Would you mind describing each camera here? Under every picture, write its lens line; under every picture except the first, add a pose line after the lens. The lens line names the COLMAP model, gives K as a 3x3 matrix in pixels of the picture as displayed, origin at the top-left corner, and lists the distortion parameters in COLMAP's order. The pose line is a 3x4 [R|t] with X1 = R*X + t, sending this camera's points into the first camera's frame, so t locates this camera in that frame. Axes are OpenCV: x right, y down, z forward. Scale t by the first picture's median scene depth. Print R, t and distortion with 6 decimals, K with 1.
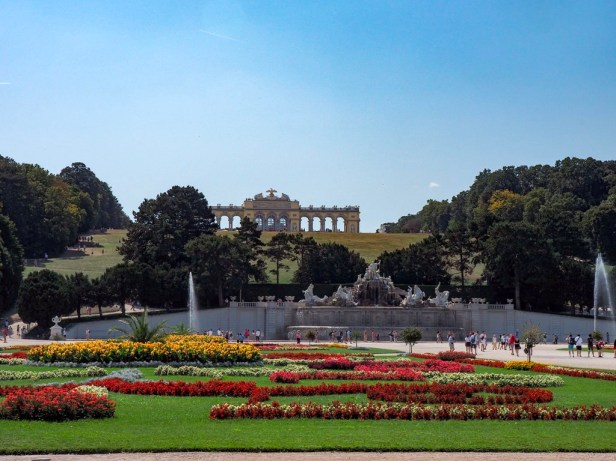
lens RADIAL K [[701.7, 0, 308.0], [0, 701.7, 230.5], [0, 0, 1]] dist [0.022929, 0.027666]
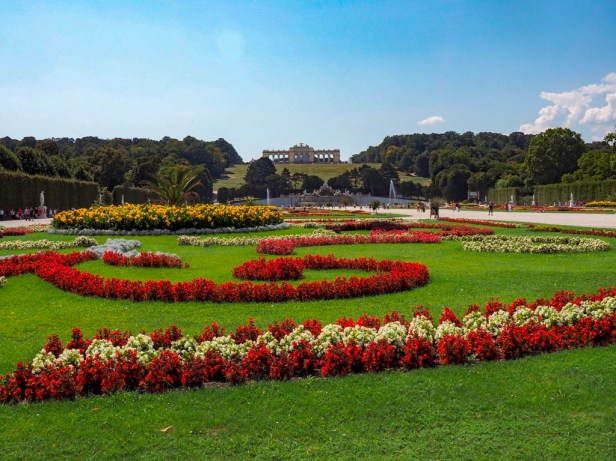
lens RADIAL K [[701.7, 0, 308.0], [0, 701.7, 230.5], [0, 0, 1]] dist [0.022929, 0.027666]
pose [[0.993464, -0.014022, -0.113278, 0.343639], [0.034276, 0.983271, 0.178892, -0.283742], [0.108874, -0.181606, 0.977326, -1.960752]]
